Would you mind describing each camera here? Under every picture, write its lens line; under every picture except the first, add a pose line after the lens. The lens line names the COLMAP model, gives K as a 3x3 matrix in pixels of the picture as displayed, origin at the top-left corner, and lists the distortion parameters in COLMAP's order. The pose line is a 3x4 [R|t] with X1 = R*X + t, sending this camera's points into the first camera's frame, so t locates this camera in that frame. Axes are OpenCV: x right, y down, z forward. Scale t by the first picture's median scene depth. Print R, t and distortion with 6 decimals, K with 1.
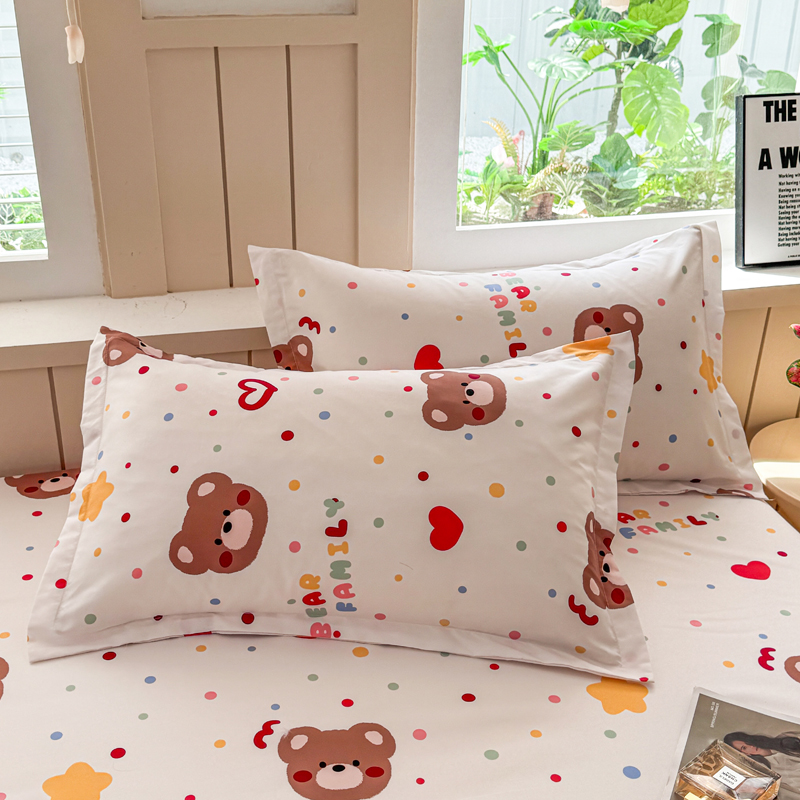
lens RADIAL K [[1029.5, 0, 404.3], [0, 1029.5, 401.1], [0, 0, 1]] dist [0.029844, 0.000000]
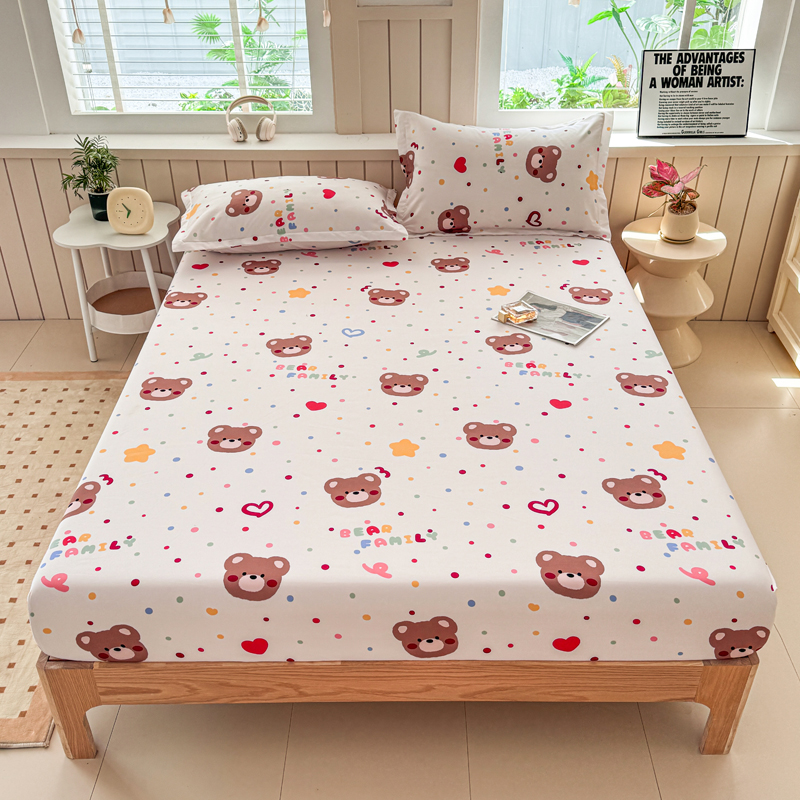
lens RADIAL K [[918.1, 0, 416.4], [0, 918.1, 408.6], [0, 0, 1]] dist [-0.027947, 0.000000]
pose [[0.961511, 0.130760, -0.241659, 0.454678], [-0.103112, 0.986940, 0.123766, 0.236582], [0.254686, -0.094084, 0.962436, -0.956129]]
